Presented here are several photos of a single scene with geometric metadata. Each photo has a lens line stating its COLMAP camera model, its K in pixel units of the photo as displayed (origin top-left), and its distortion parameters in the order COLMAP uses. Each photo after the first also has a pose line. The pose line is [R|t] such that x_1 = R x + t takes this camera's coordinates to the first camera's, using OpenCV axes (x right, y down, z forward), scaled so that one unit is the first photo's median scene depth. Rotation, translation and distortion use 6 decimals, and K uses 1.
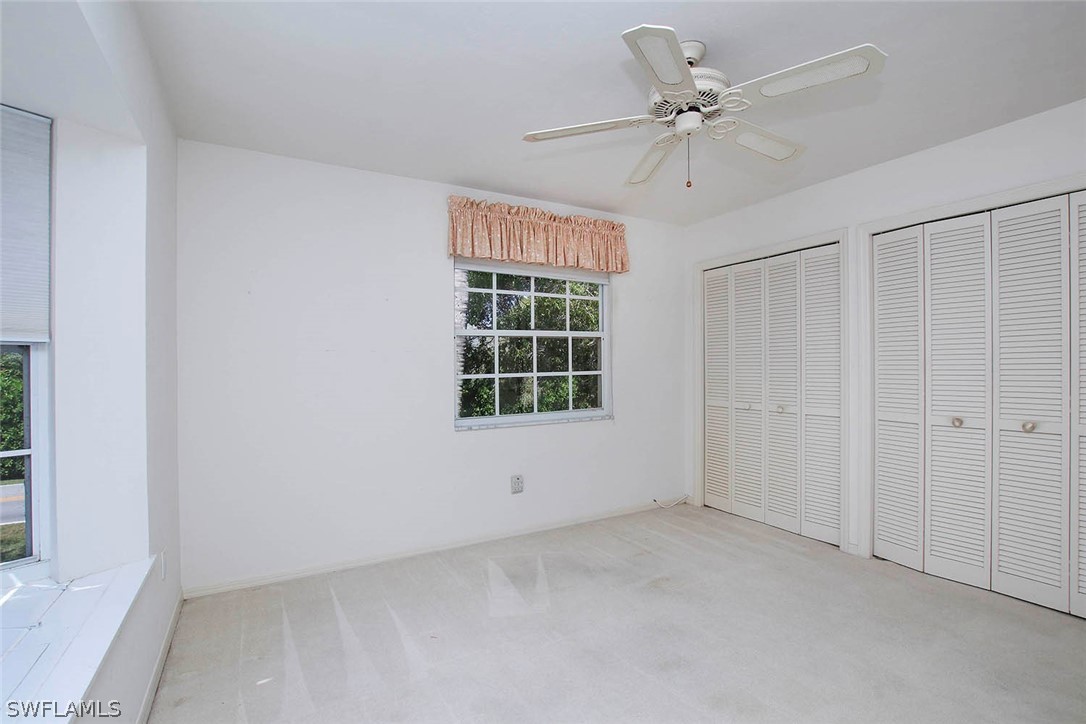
lens RADIAL K [[503.2, 0, 540.2], [0, 503.2, 365.8], [0, 0, 1]] dist [-0.033684, 0.004138]
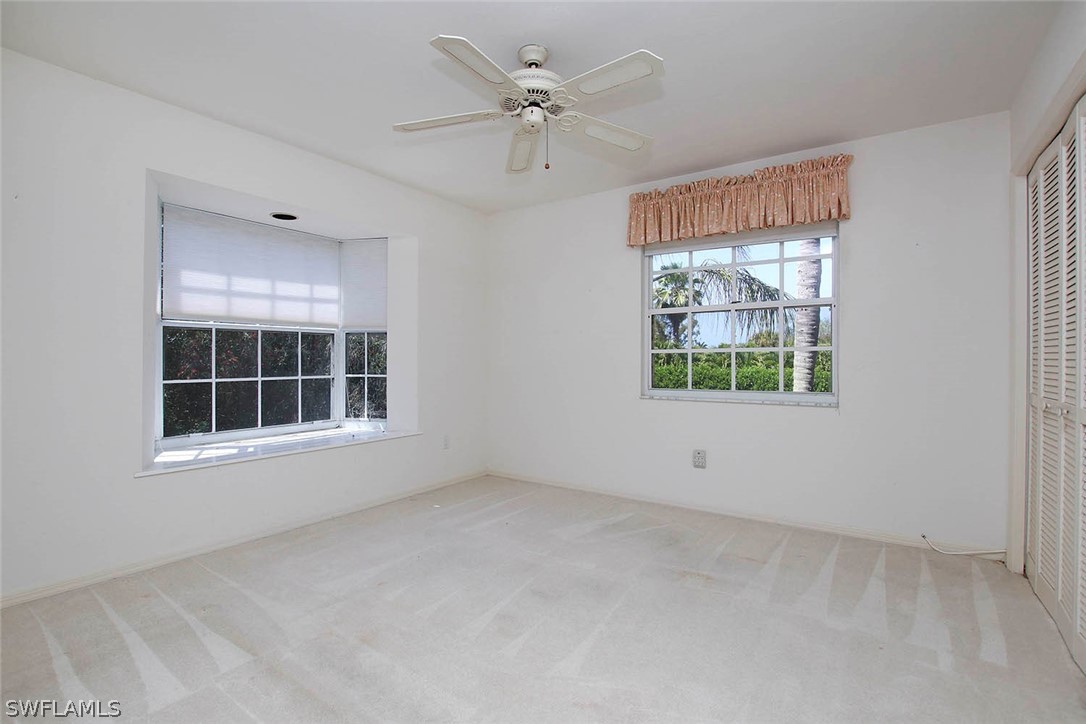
lens RADIAL K [[503.2, 0, 542.6], [0, 503.2, 358.7], [0, 0, 1]] dist [-0.033684, 0.004138]
pose [[0.428132, 0.007779, -0.903683, 0.740612], [-0.007614, 0.999959, 0.005000, 0.034217], [0.903684, 0.004740, 0.428173, 0.297000]]
